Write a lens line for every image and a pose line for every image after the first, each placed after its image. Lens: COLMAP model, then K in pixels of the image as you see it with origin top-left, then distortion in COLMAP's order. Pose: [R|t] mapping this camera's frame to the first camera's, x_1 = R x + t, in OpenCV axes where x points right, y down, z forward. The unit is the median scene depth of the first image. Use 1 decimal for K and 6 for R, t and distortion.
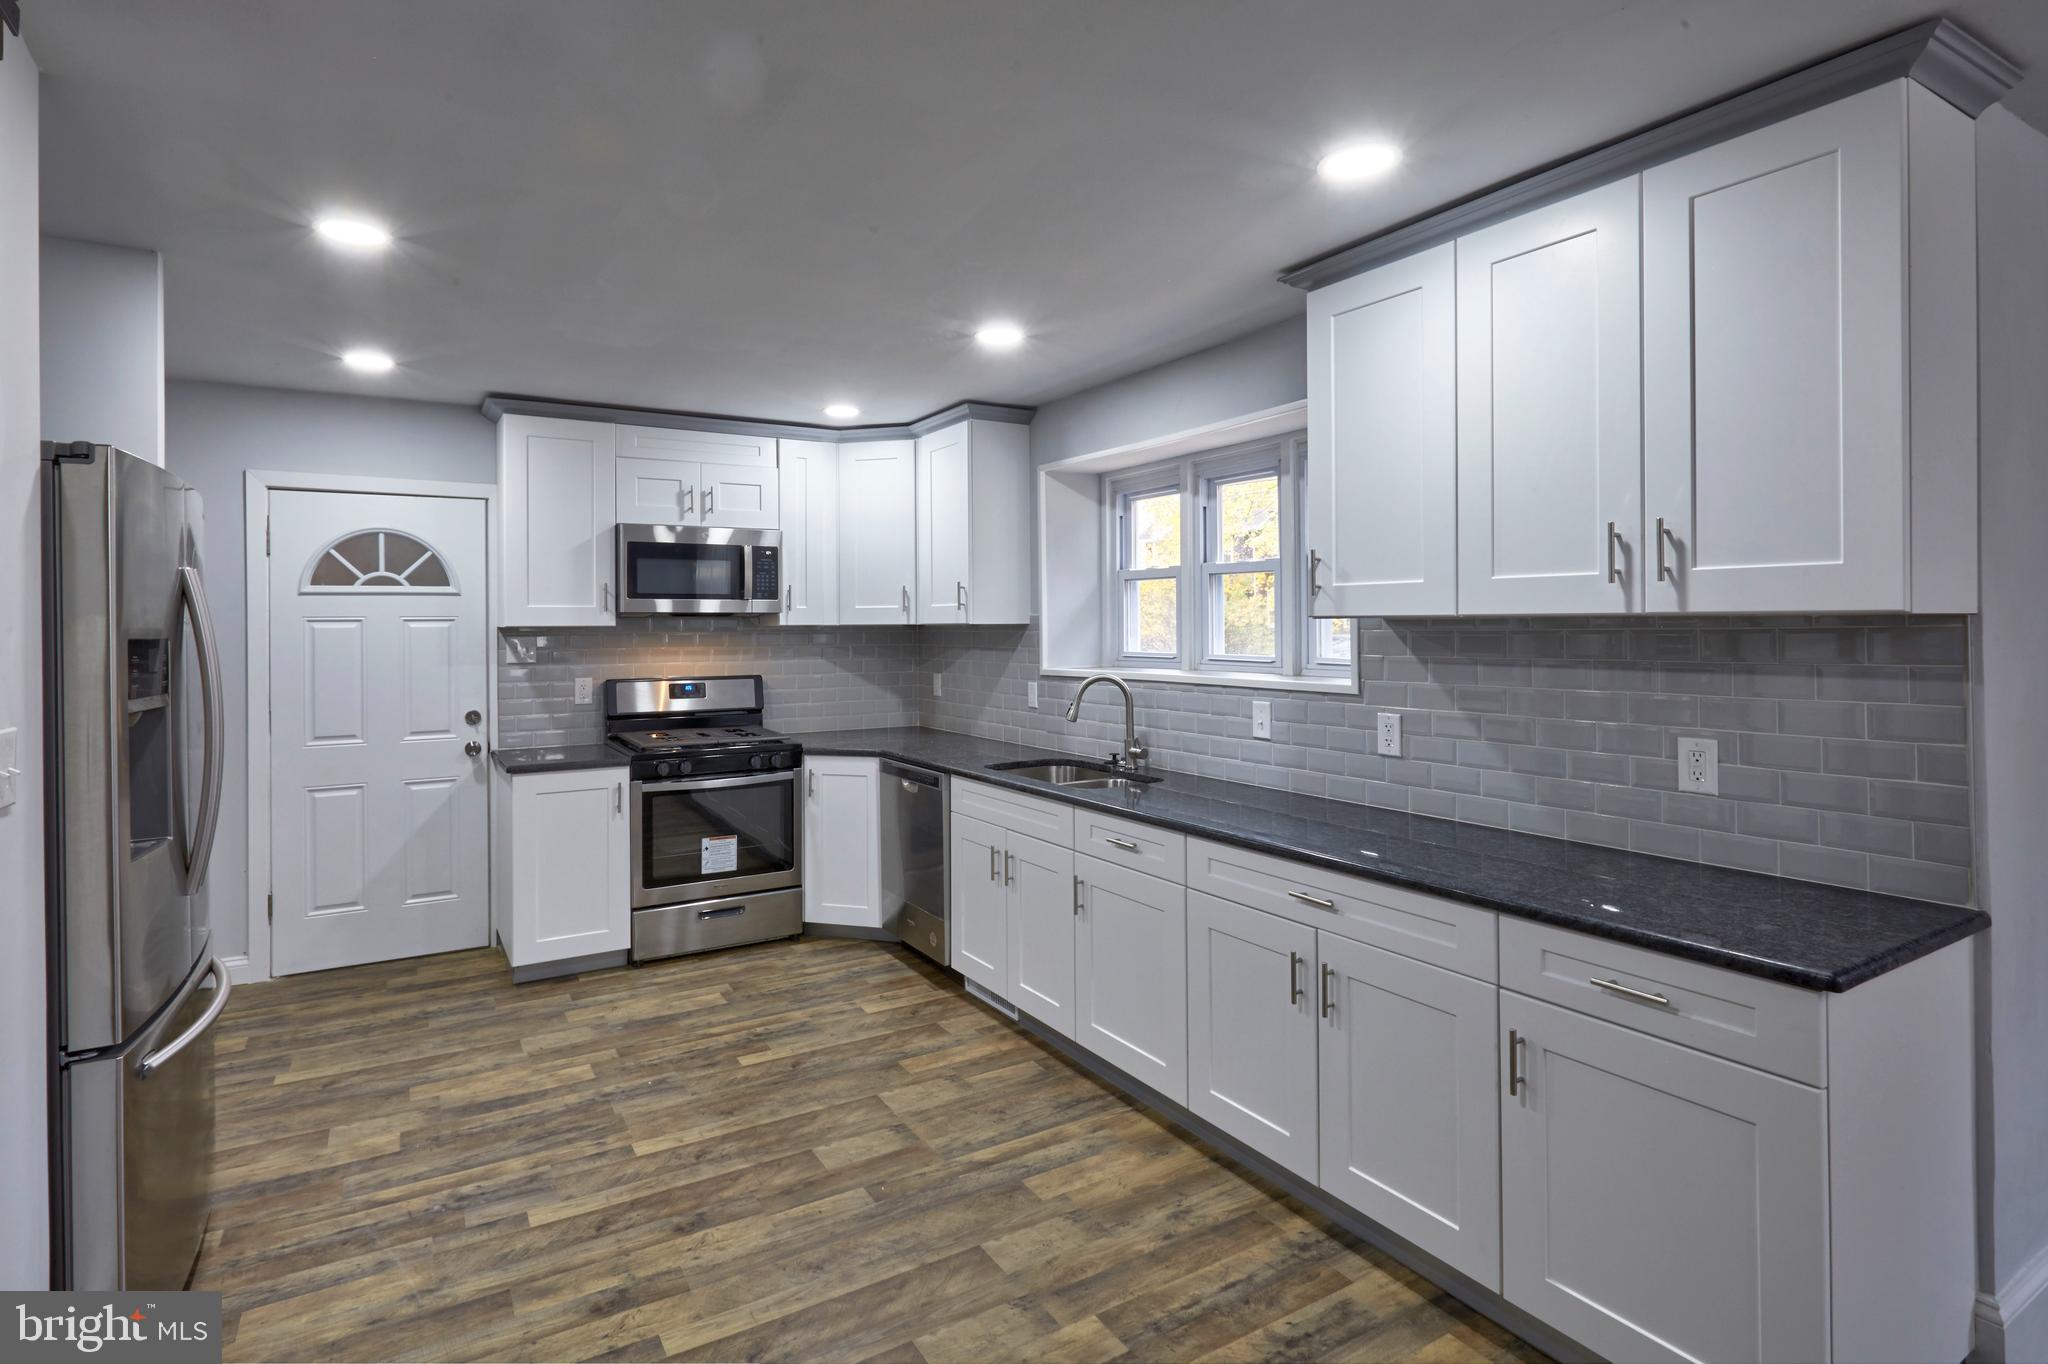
lens RADIAL K [[1027.3, 0, 995.9], [0, 1027.3, 619.0], [0, 0, 1]] dist [-0.000455, -0.000296]
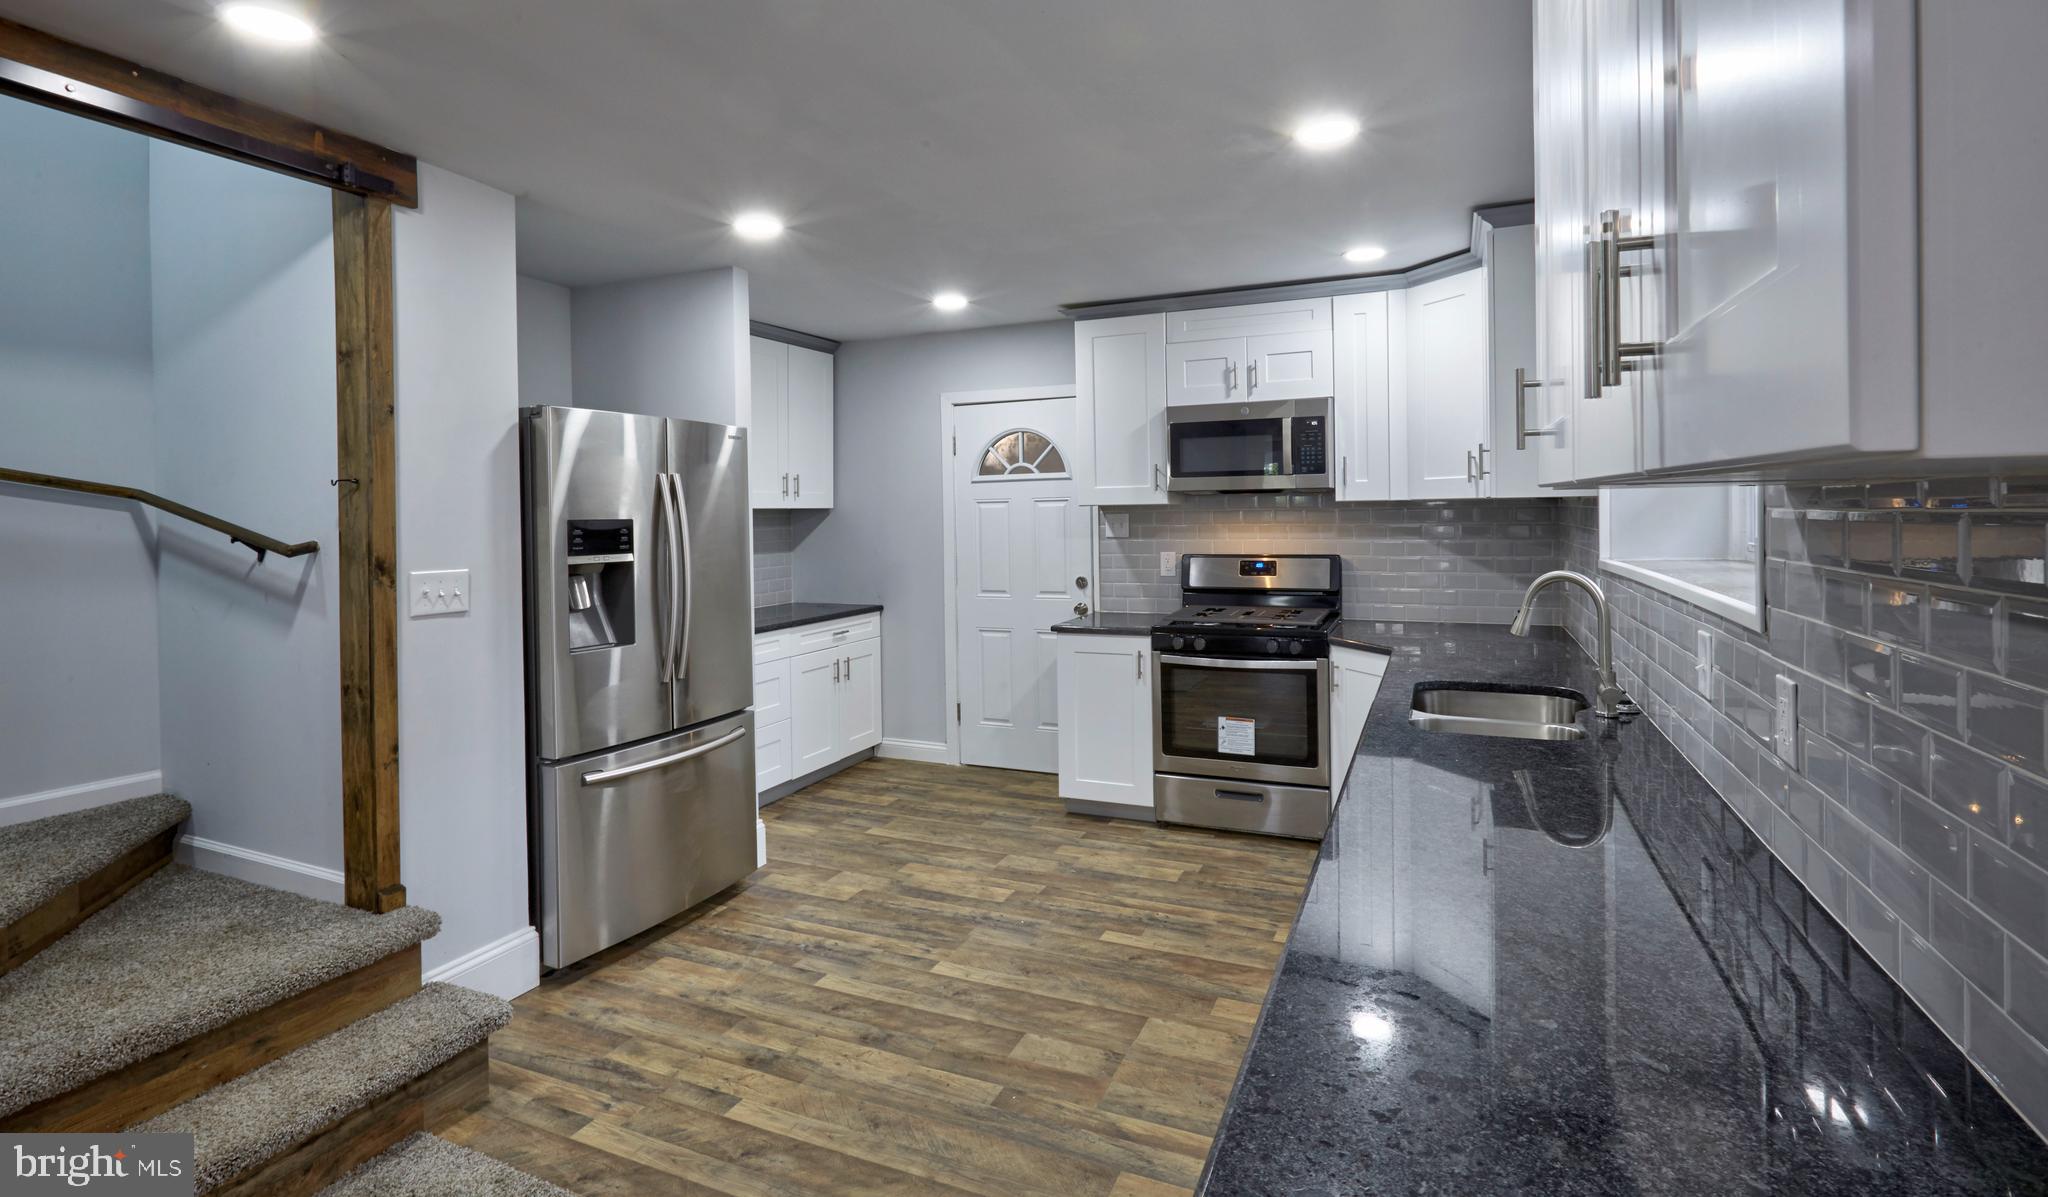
lens RADIAL K [[980.9, 0, 1005.1], [0, 980.9, 518.3], [0, 0, 1]] dist [0.003273, 0.000444]
pose [[0.572824, 0.003208, -0.819672, 0.481869], [0.018818, 0.999677, 0.017063, 0.001312], [0.819462, -0.025199, 0.572579, 0.371270]]
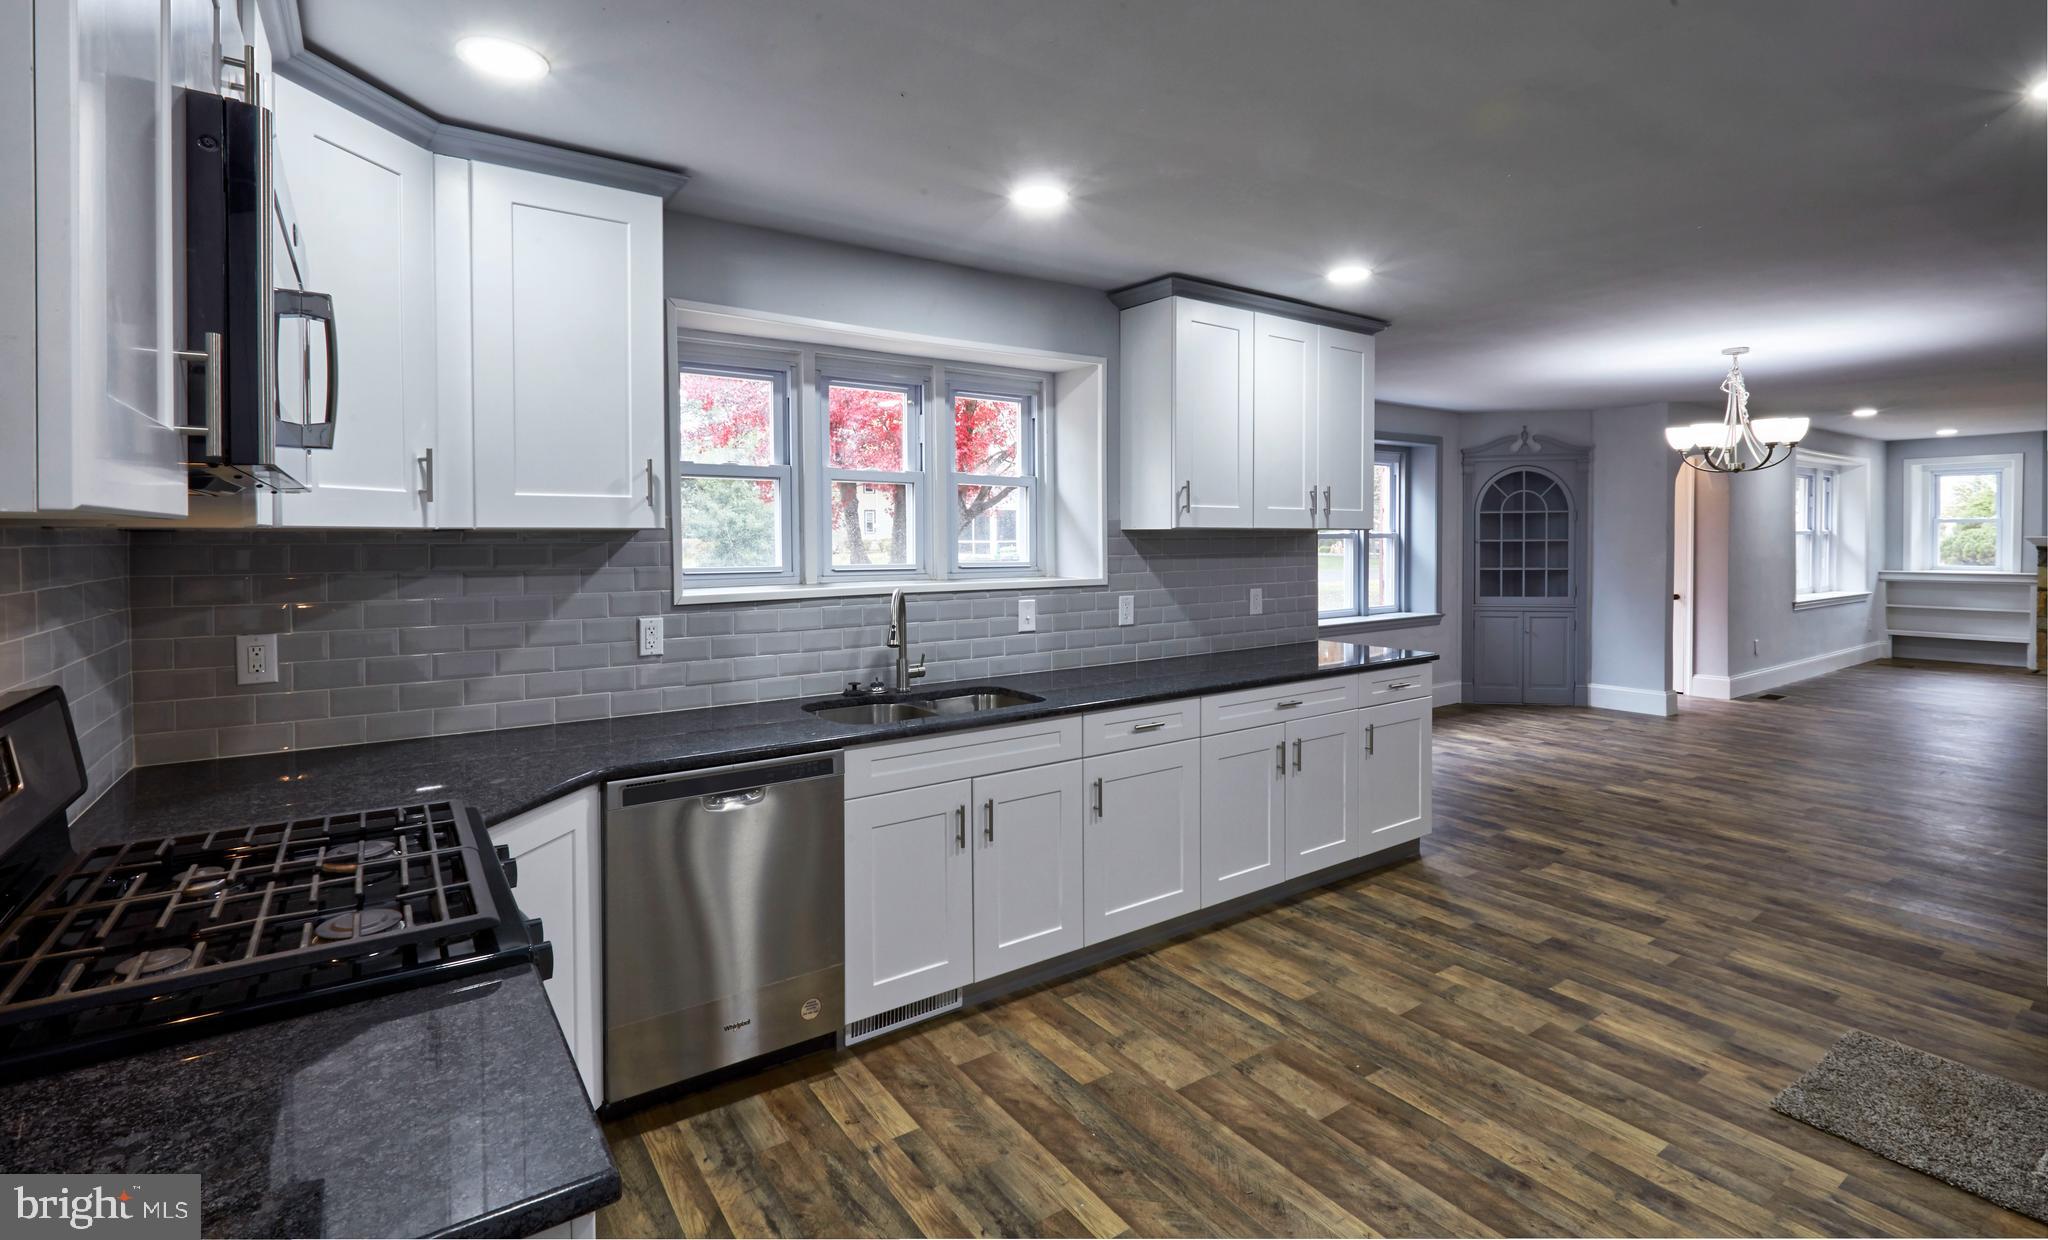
lens RADIAL K [[932.5, 0, 1020.5], [0, 932.5, 549.1], [0, 0, 1]] dist [0.001976, -0.000802]
pose [[-0.079167, -0.010137, 0.996810, -0.789475], [-0.006758, 0.999931, 0.009633, 0.012817], [-0.996838, -0.005974, -0.079230, 1.089450]]
